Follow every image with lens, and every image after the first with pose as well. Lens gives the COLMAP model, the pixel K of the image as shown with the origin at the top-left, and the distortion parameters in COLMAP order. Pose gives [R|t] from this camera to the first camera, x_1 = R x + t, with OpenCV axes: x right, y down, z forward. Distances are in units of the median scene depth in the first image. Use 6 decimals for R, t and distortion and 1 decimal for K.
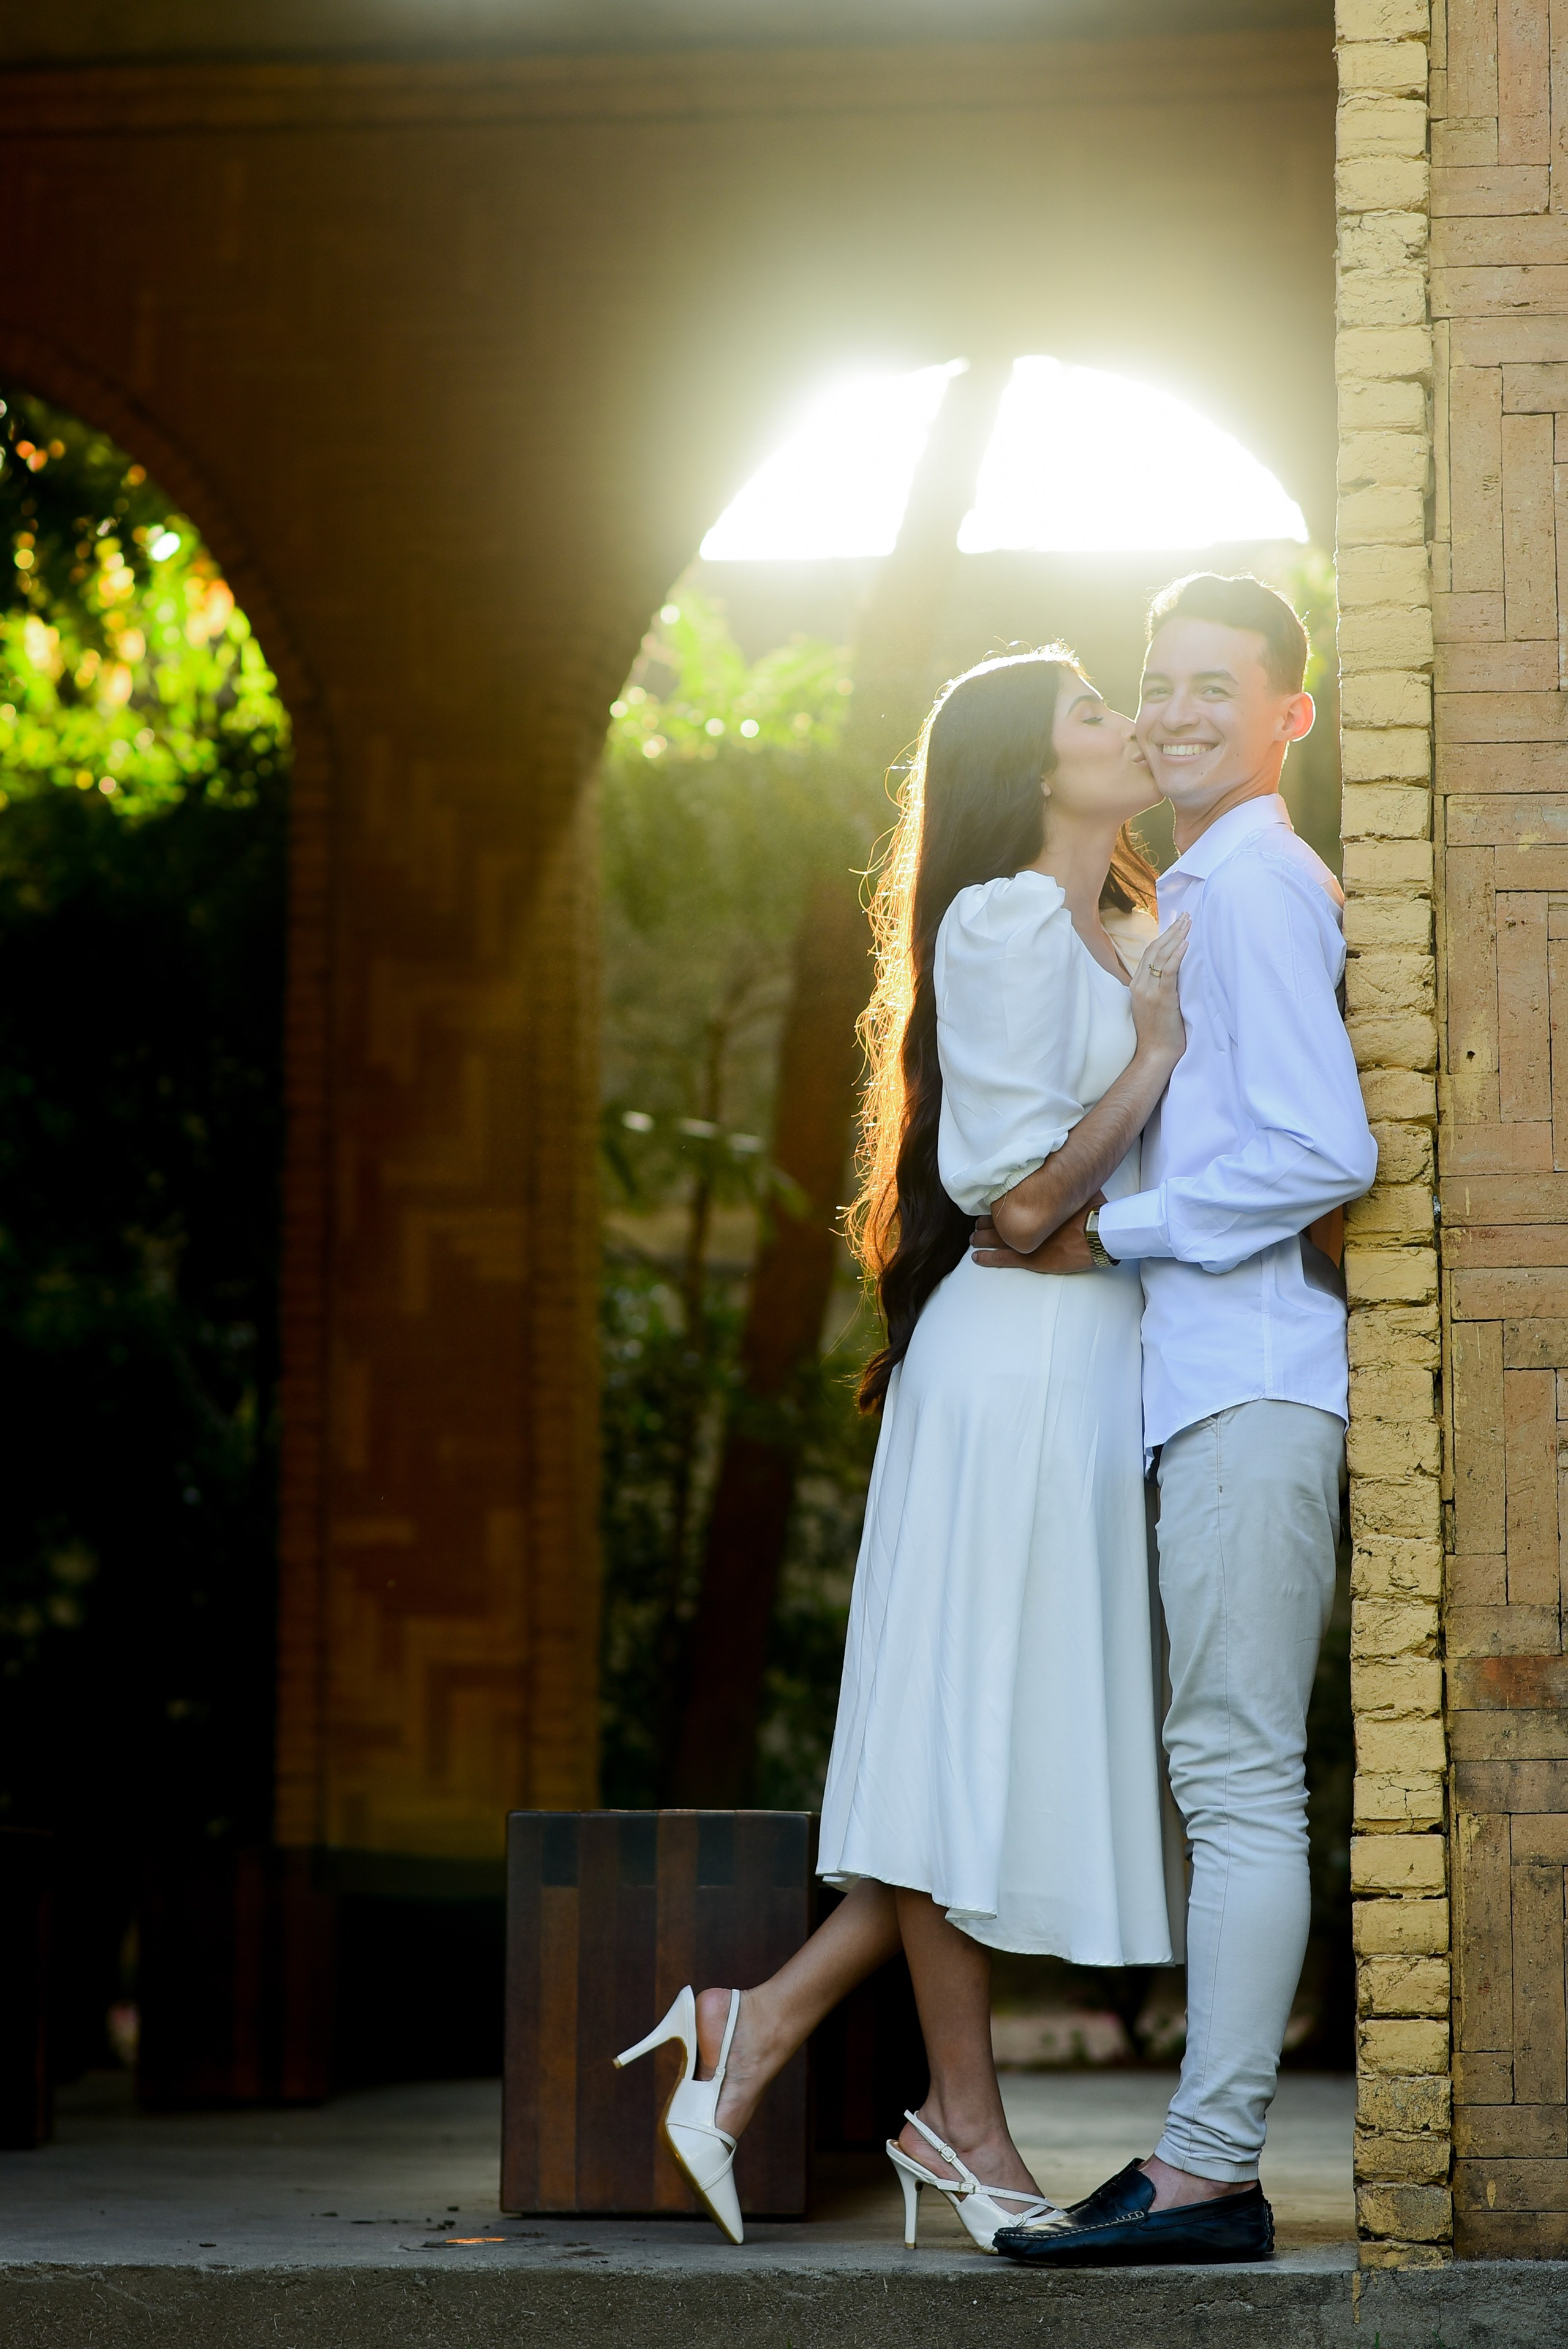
lens RADIAL K [[5620.8, 0, 784.0], [0, 5620.8, 1174.5], [0, 0, 1]] dist [0.009861, 0.239381]
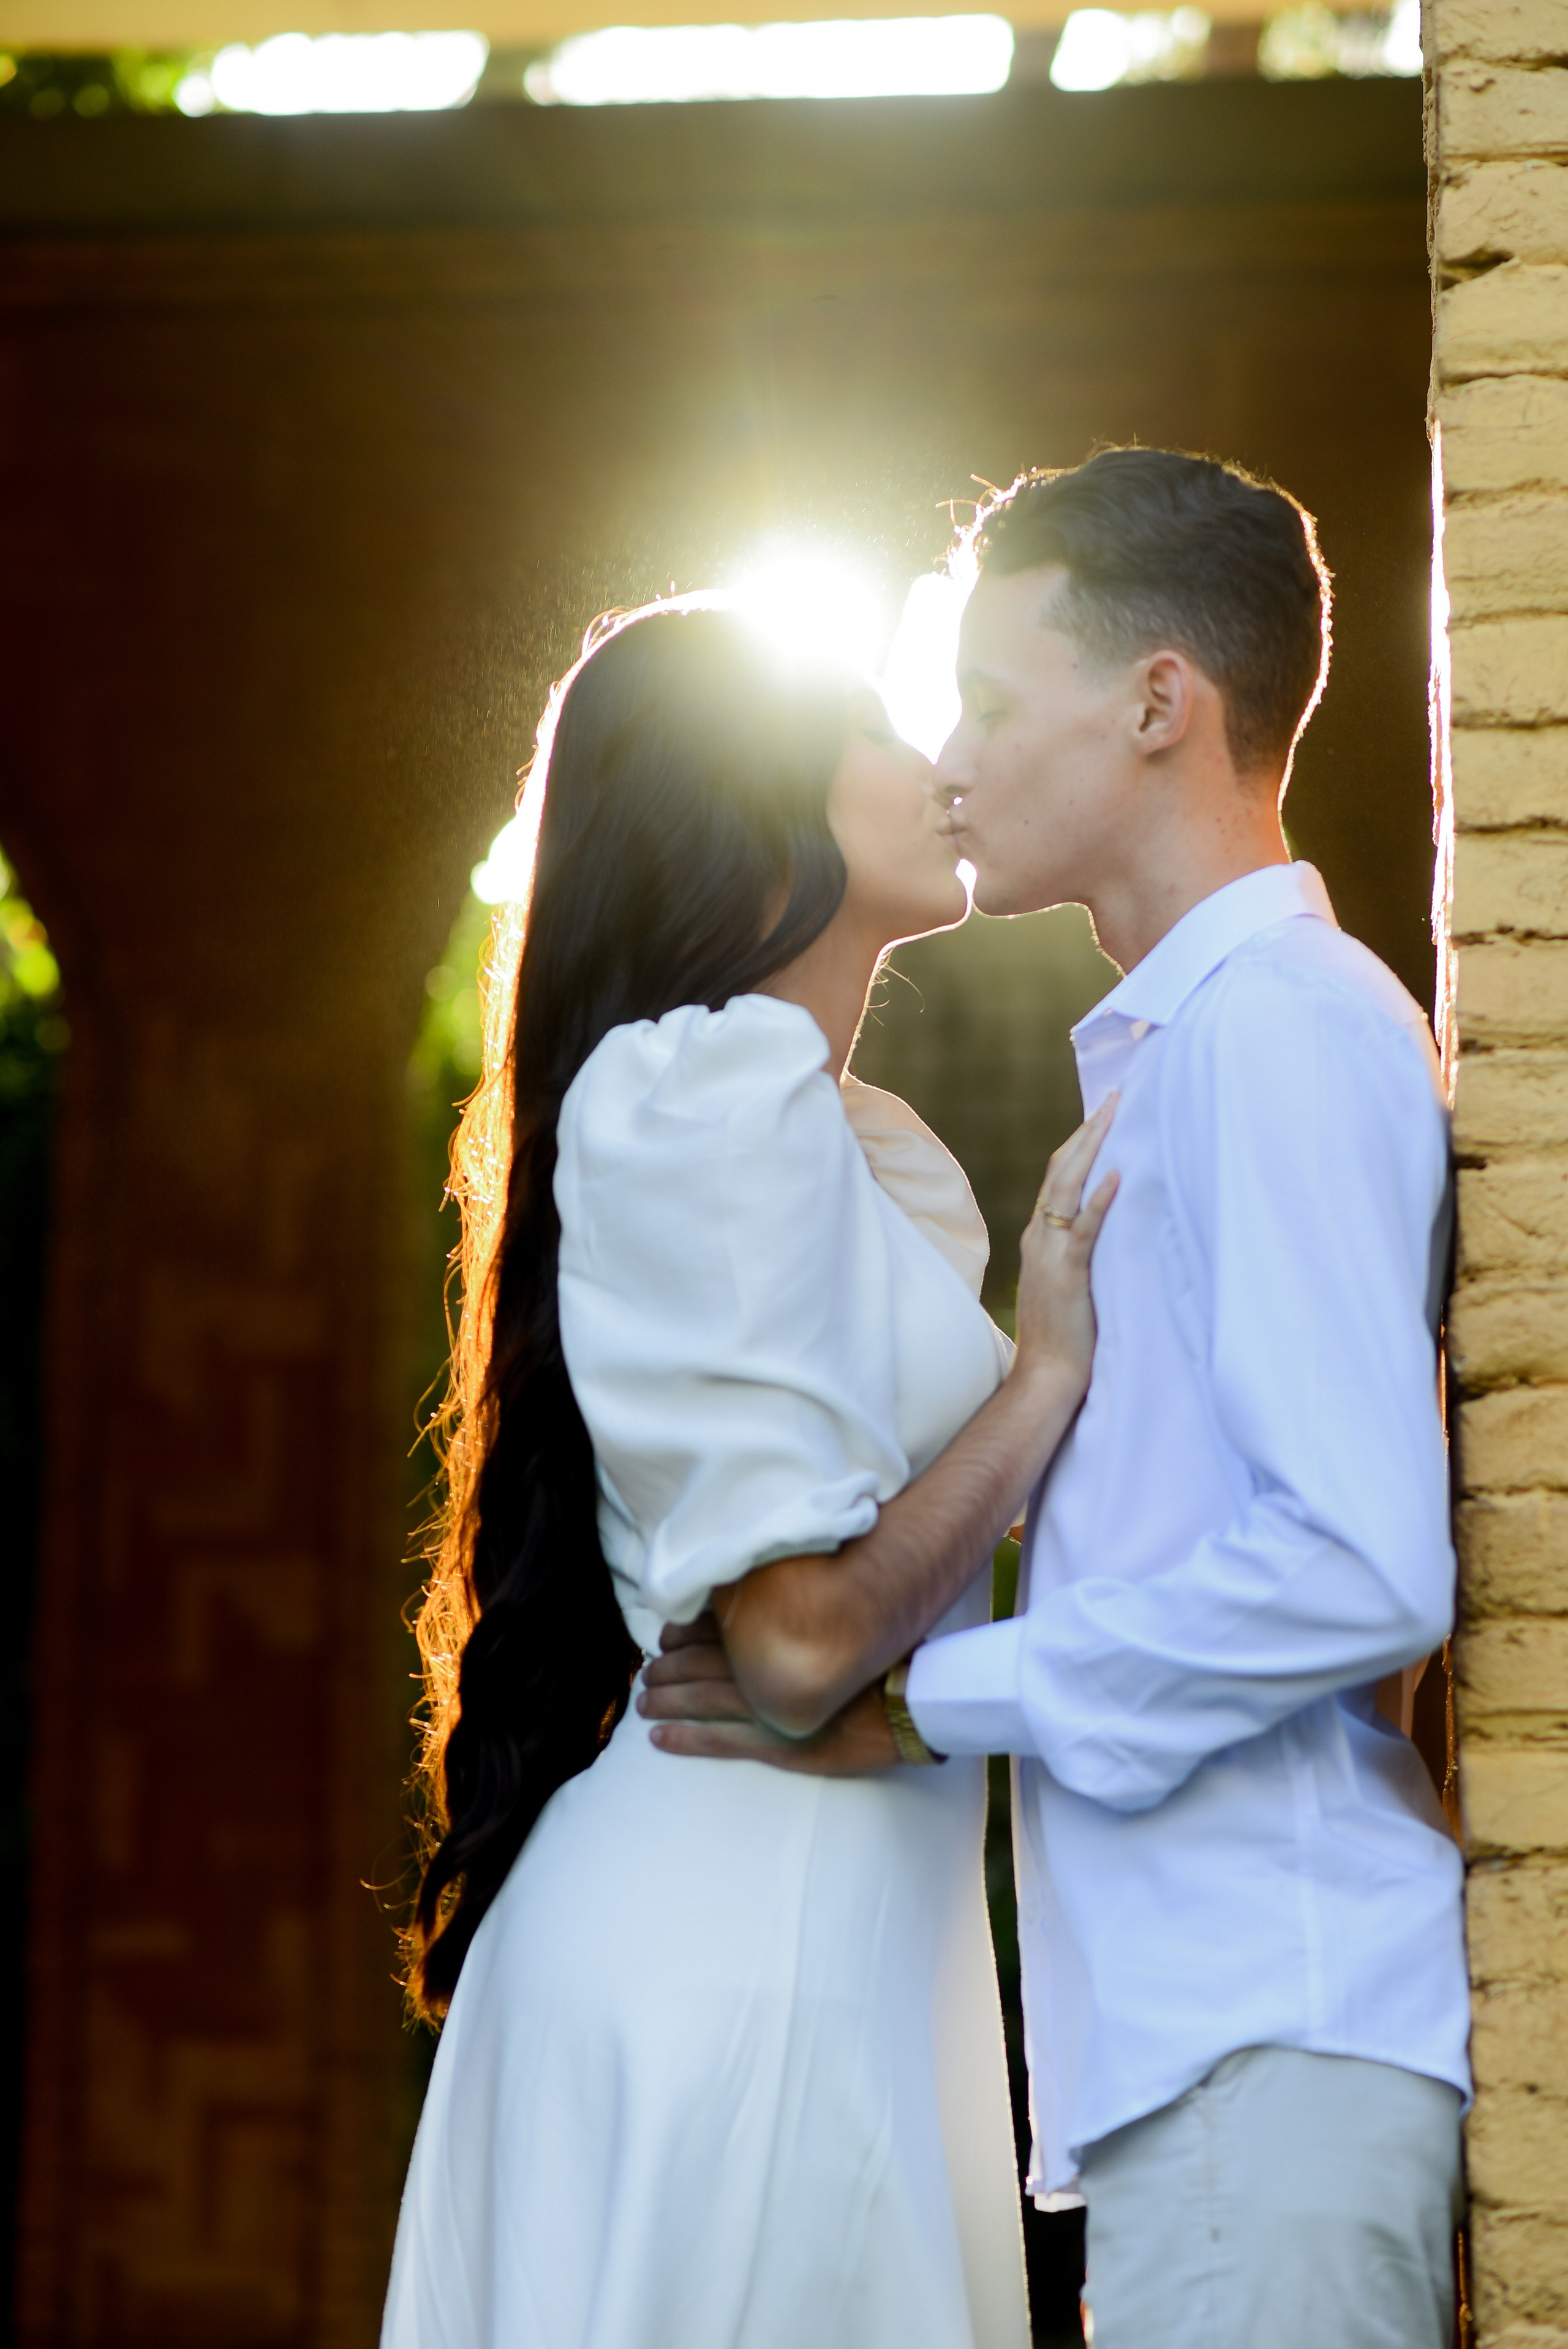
lens RADIAL K [[5742.4, 0, 784.4], [0, 5742.4, 1089.8], [0, 0, 1]] dist [0.062580, 0.227972]
pose [[0.999786, 0.008135, 0.019045, 0.028558], [-0.006721, 0.997296, -0.073187, -0.007079], [-0.019589, 0.073043, 0.997136, 0.478504]]
